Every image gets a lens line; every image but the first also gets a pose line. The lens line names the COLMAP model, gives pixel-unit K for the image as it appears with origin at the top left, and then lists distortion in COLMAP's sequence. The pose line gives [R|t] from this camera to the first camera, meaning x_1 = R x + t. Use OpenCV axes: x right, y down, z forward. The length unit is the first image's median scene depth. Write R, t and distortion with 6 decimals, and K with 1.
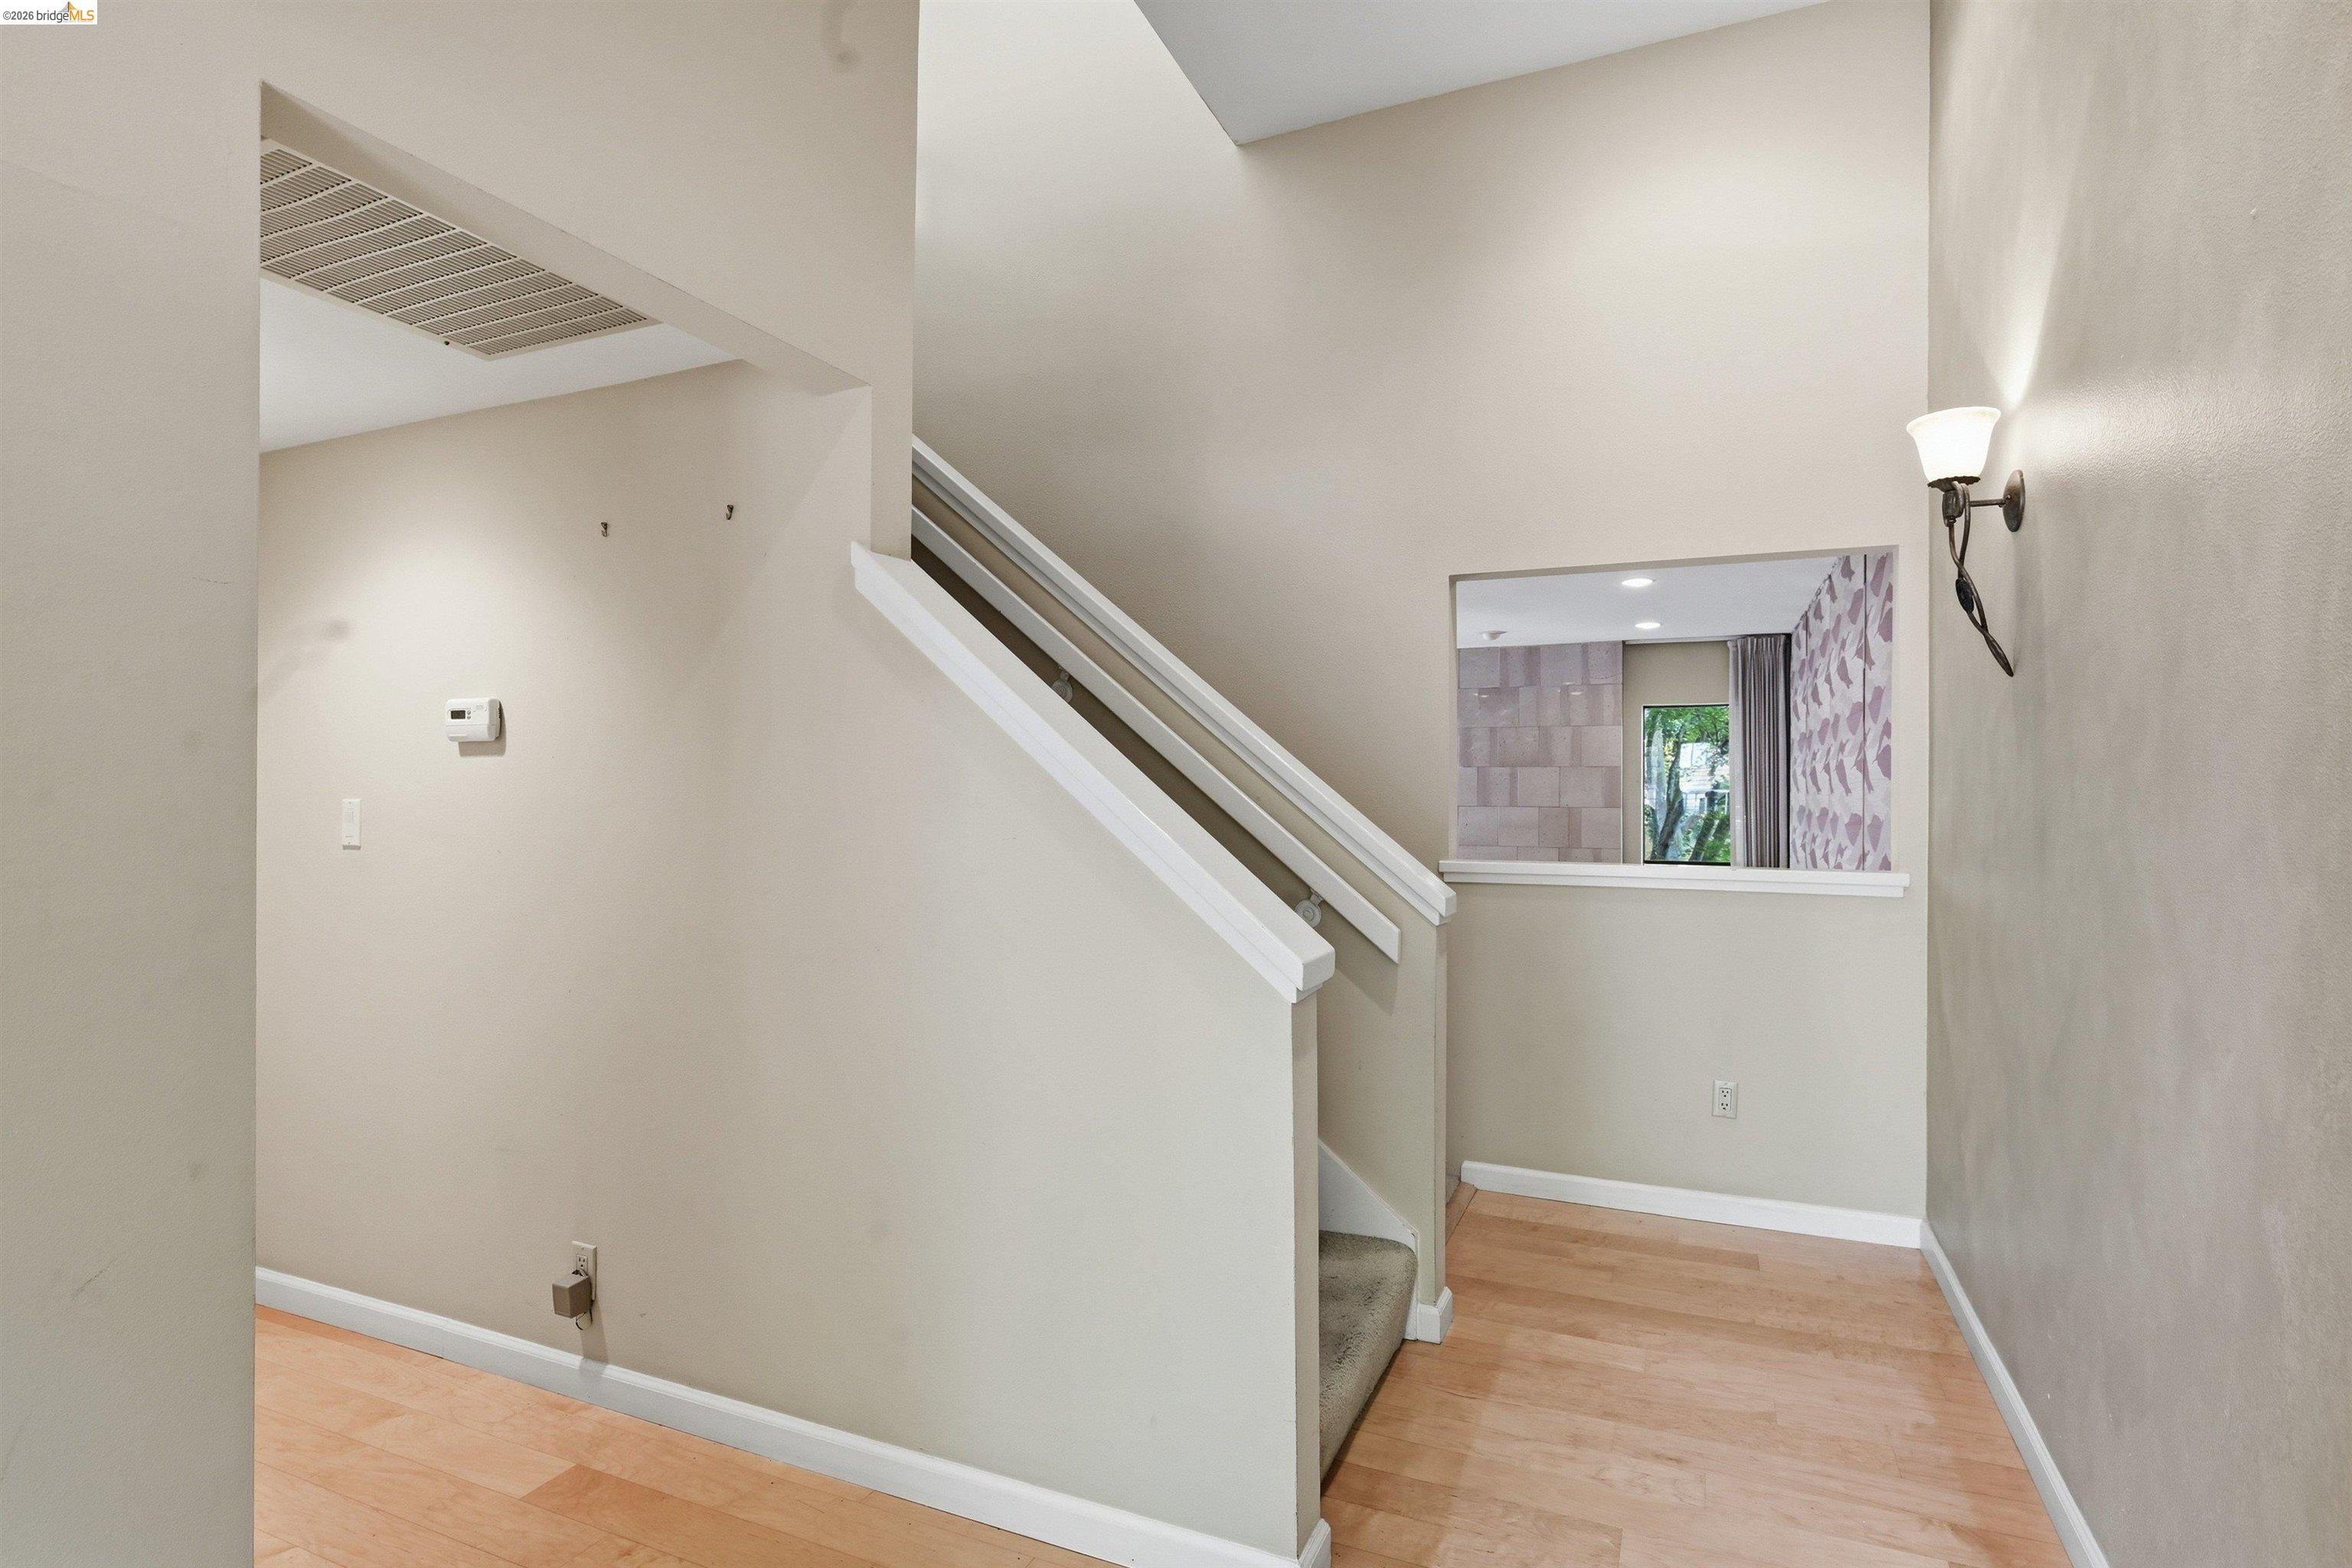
lens RADIAL K [[1197.2, 0, 1173.4], [0, 1197.2, 783.0], [0, 0, 1]] dist [-0.008673, 0.005631]
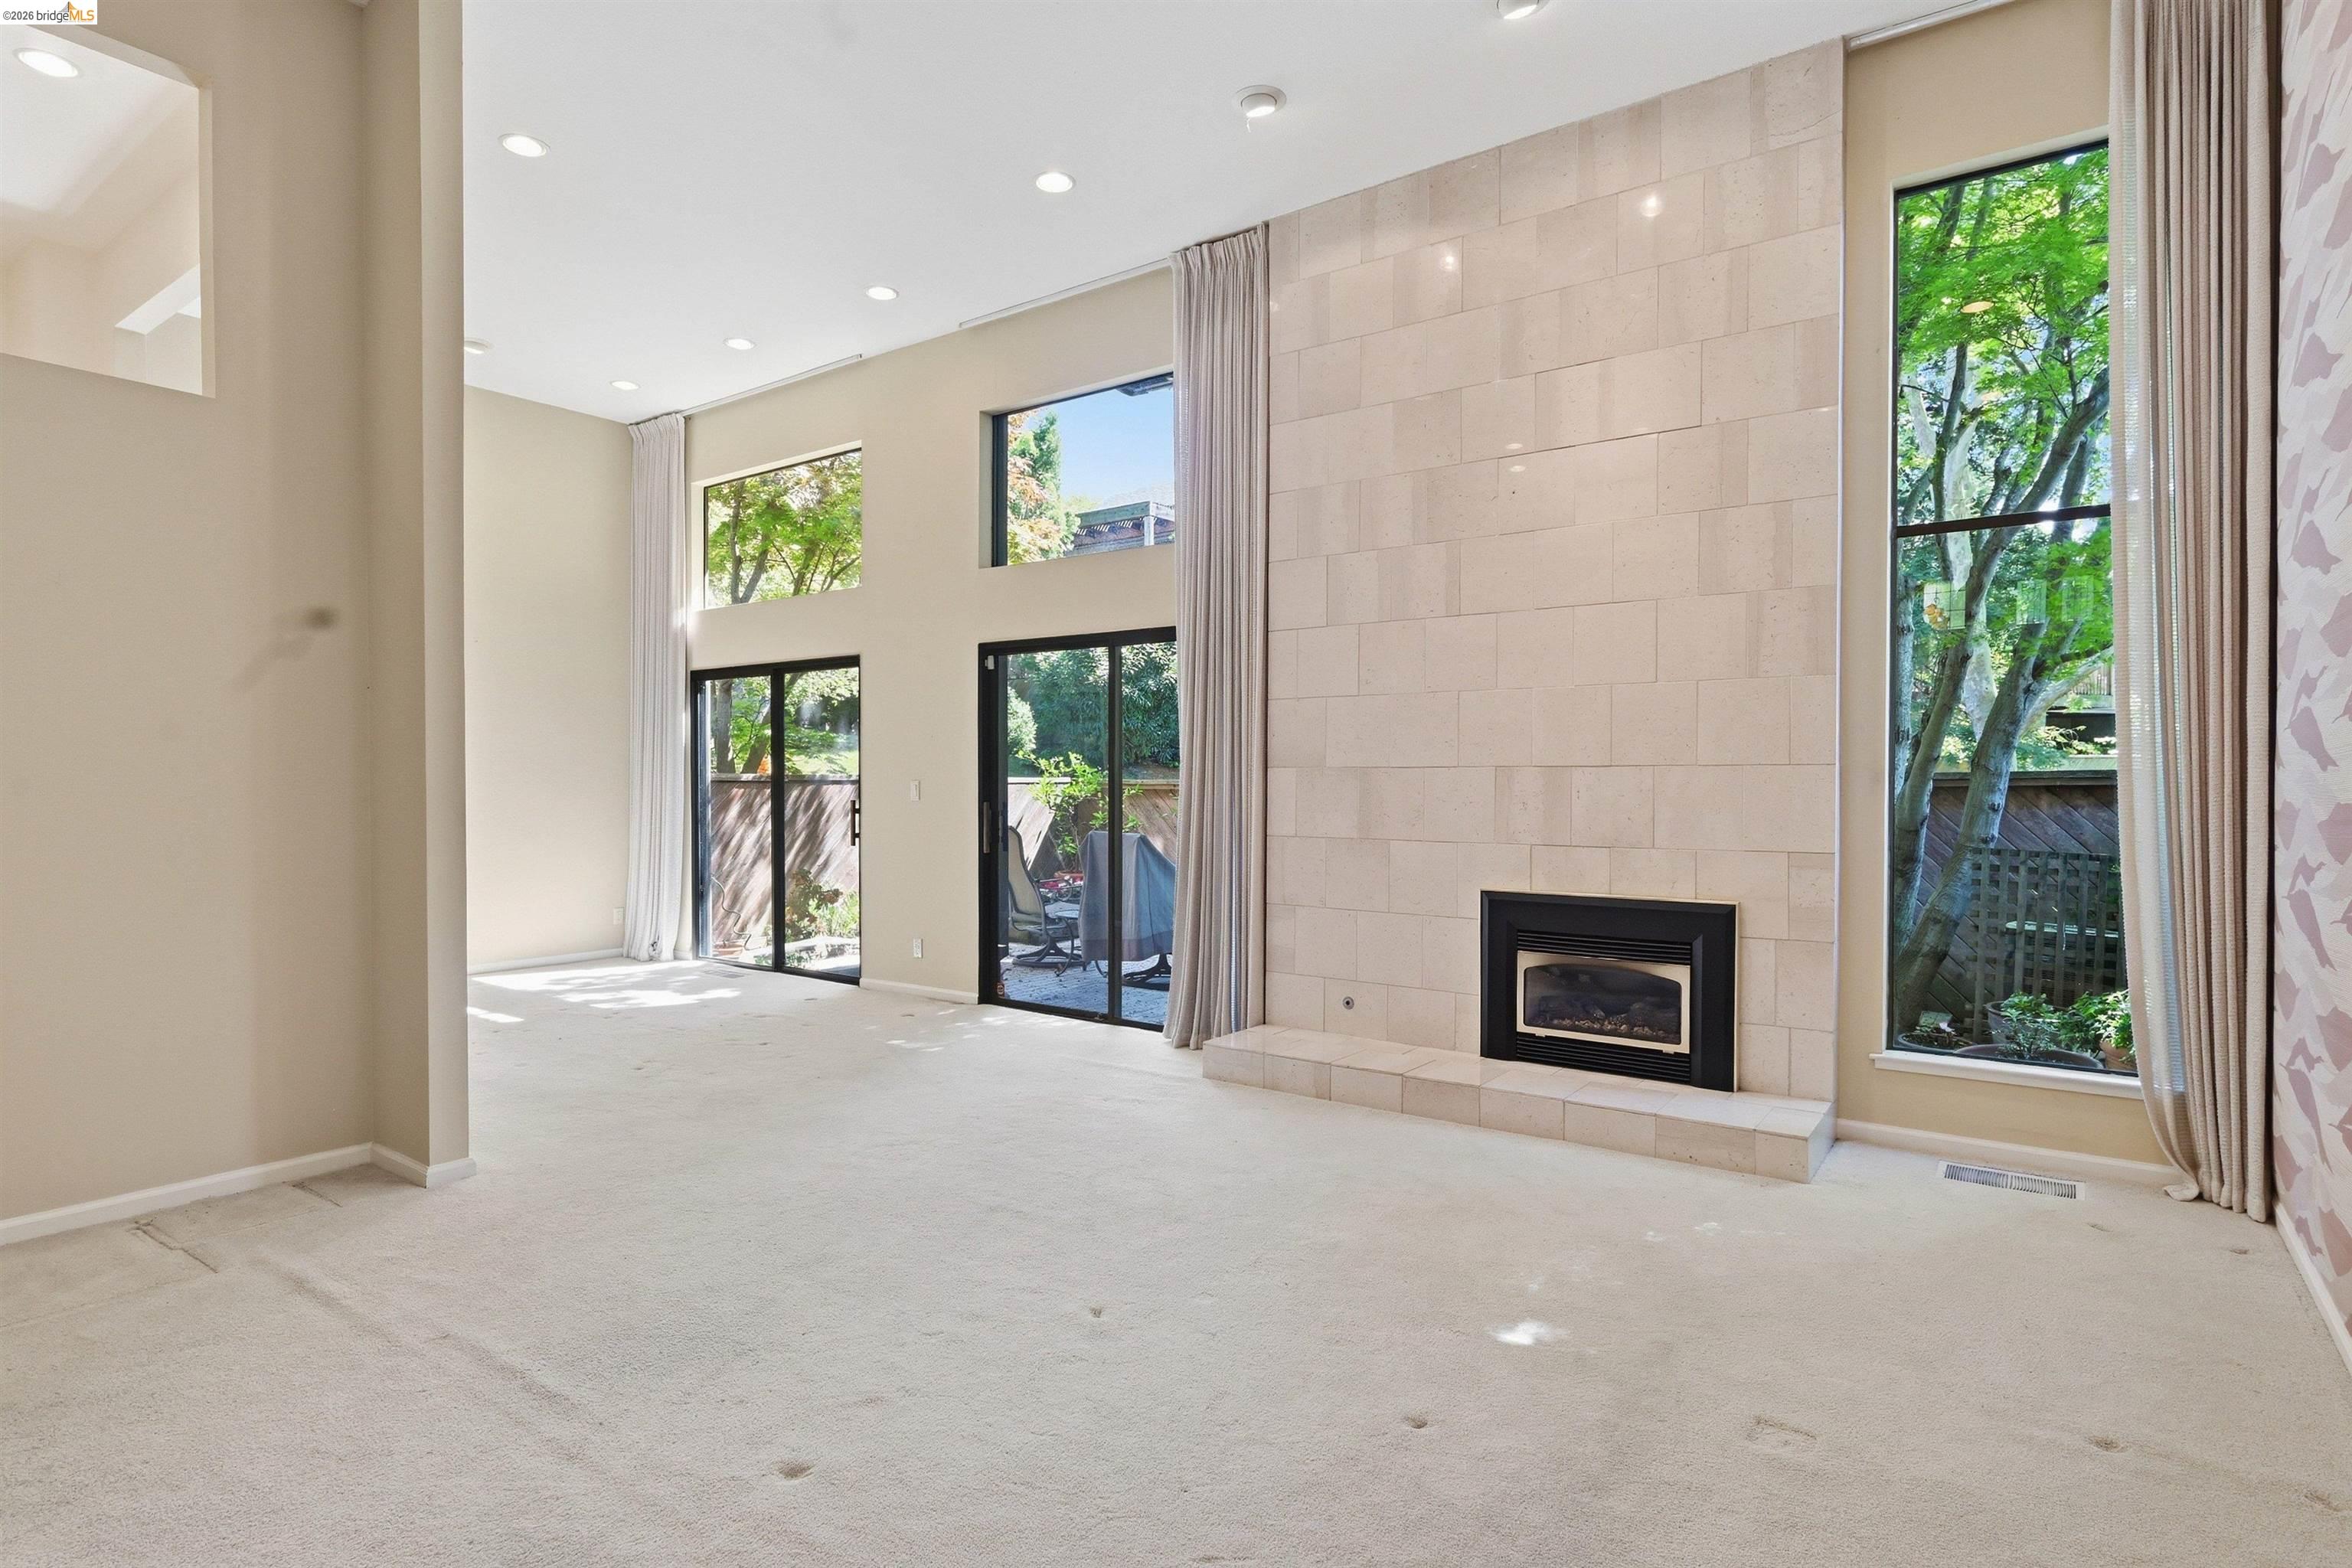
lens RADIAL K [[1197.2, 0, 1196.9], [0, 1197.2, 788.0], [0, 0, 1]] dist [-0.008673, 0.005631]
pose [[0.979932, 0.004310, -0.199285, 0.223768], [-0.005137, 0.999980, -0.003634, 0.166705], [0.199265, 0.004585, 0.979935, 0.503722]]
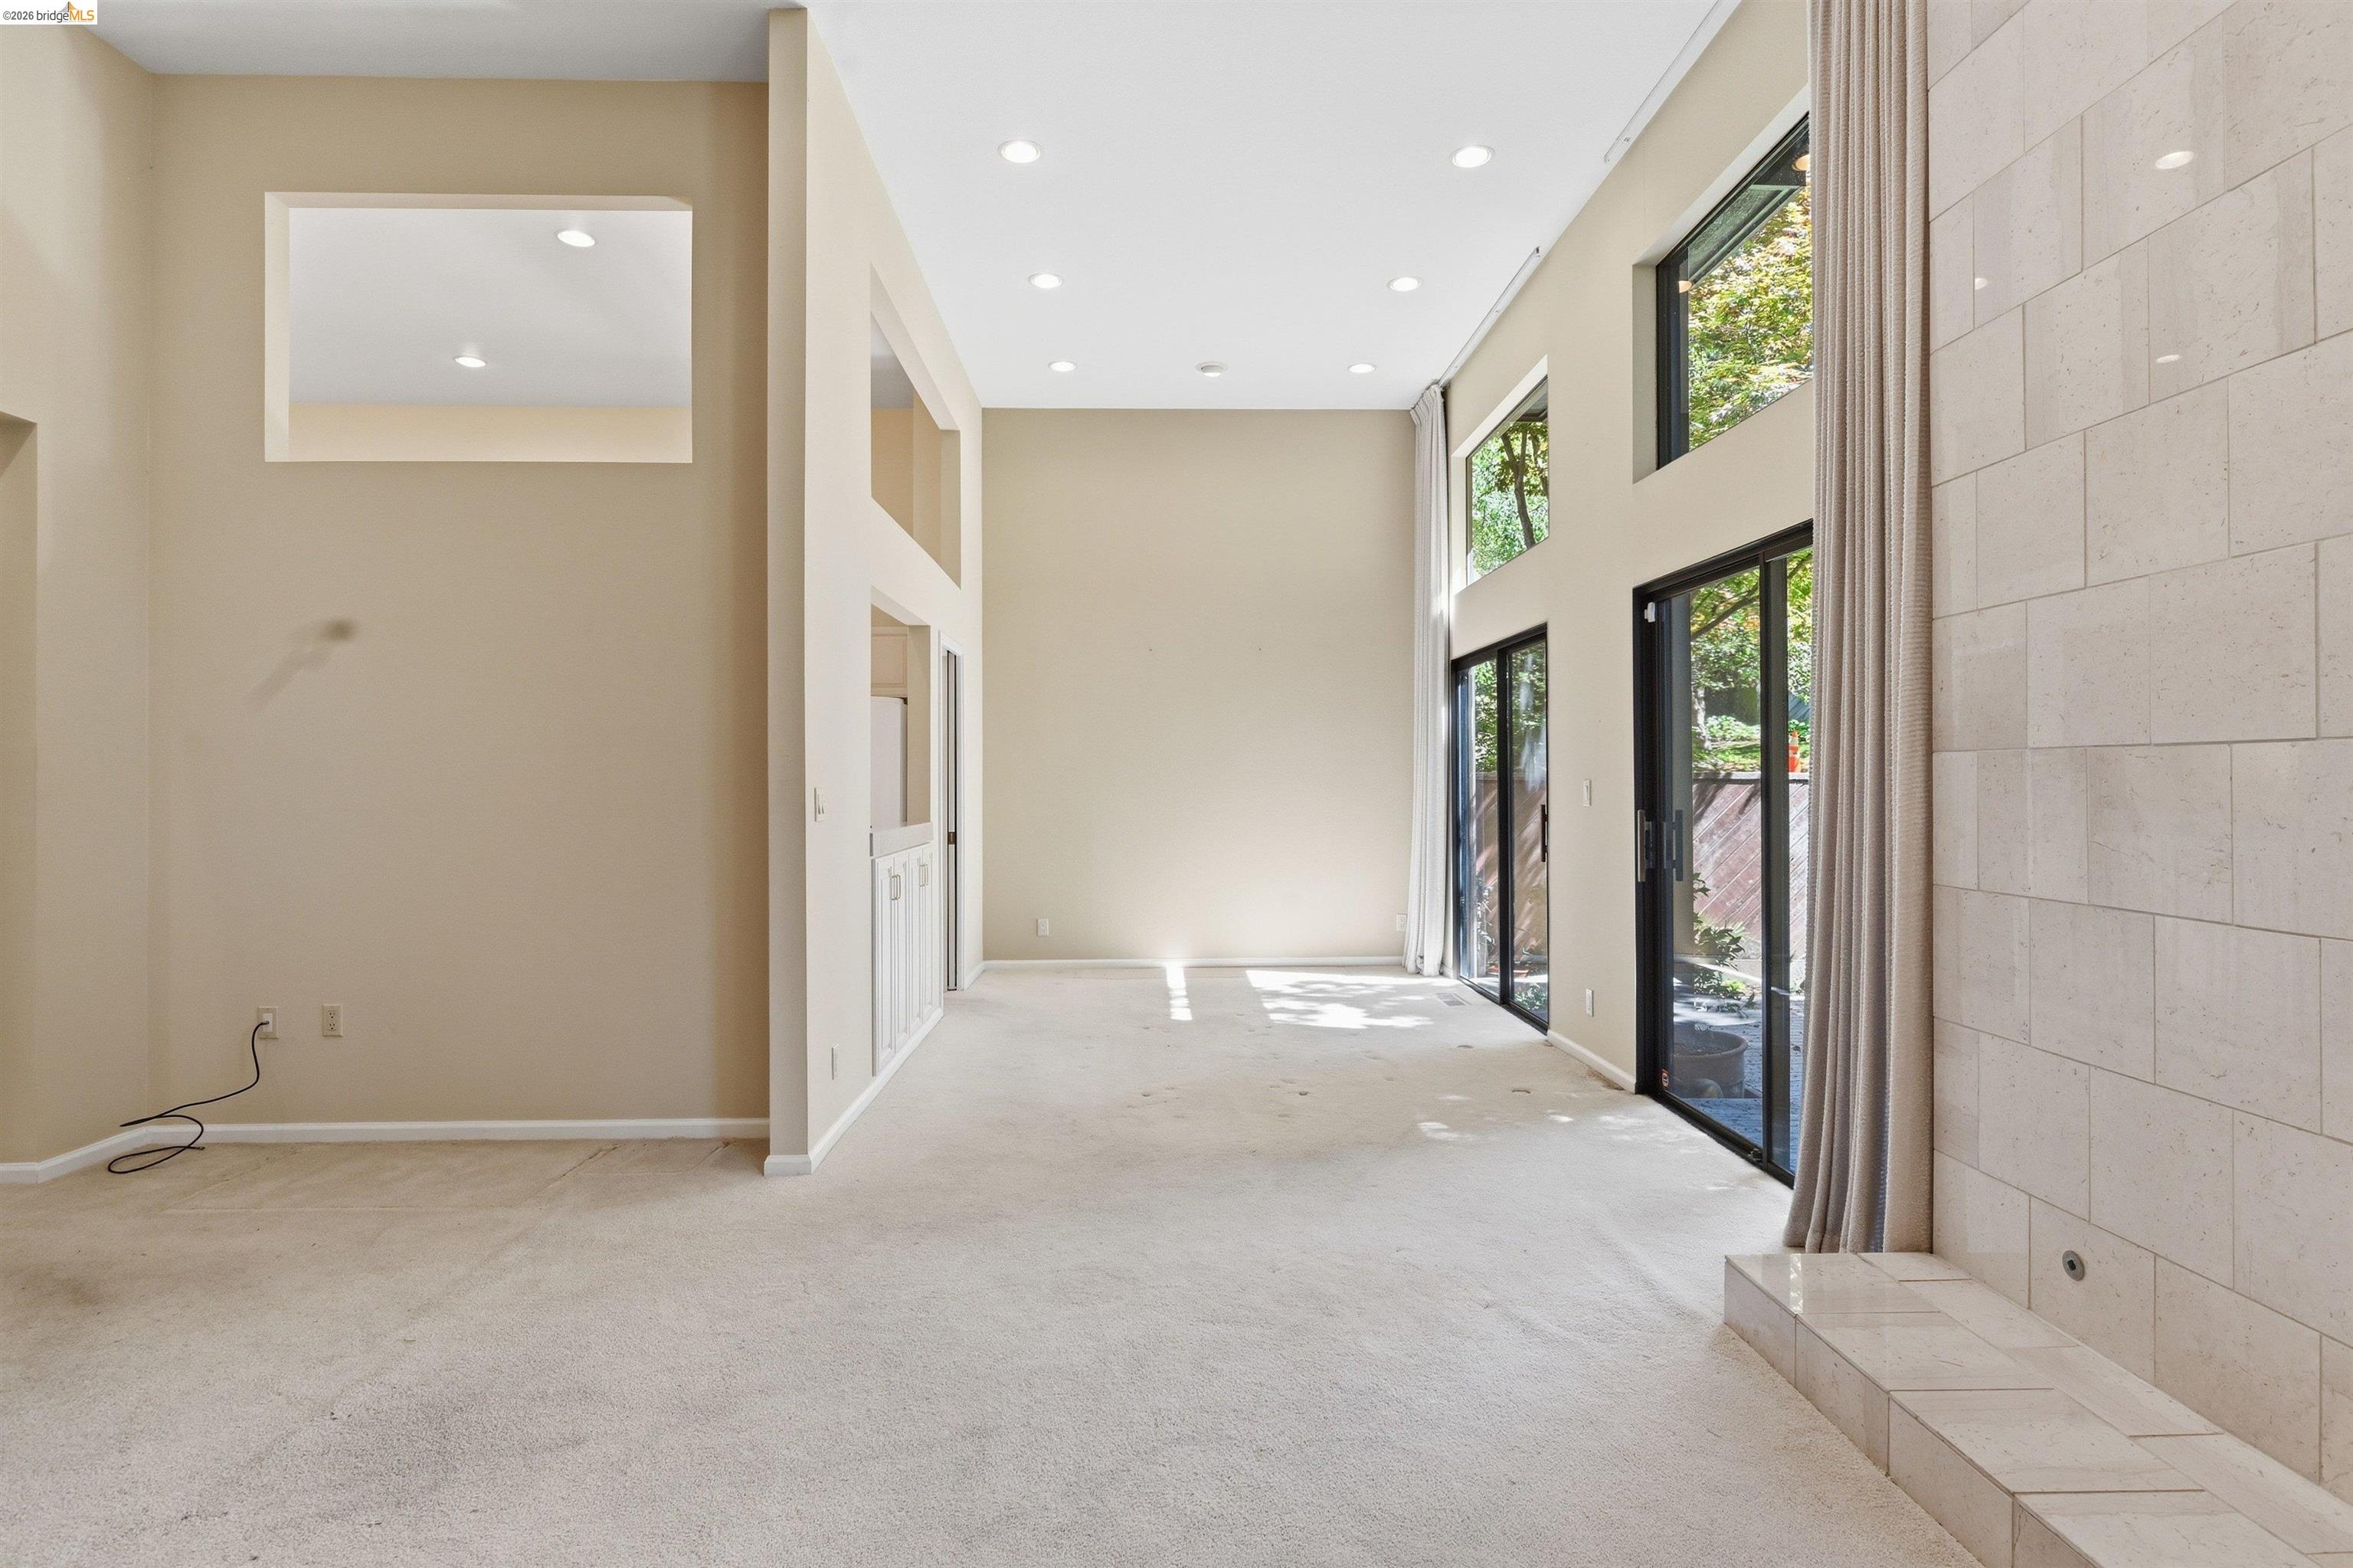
lens RADIAL K [[1197.7, 0, 1174.8], [0, 1197.7, 766.3], [0, 0, 1]] dist [-0.008673, 0.005631]
pose [[0.435225, -0.011798, -0.900244, 0.329582], [-0.005540, 0.999860, -0.015782, 0.163894], [0.900305, 0.011856, 0.435099, 0.787401]]
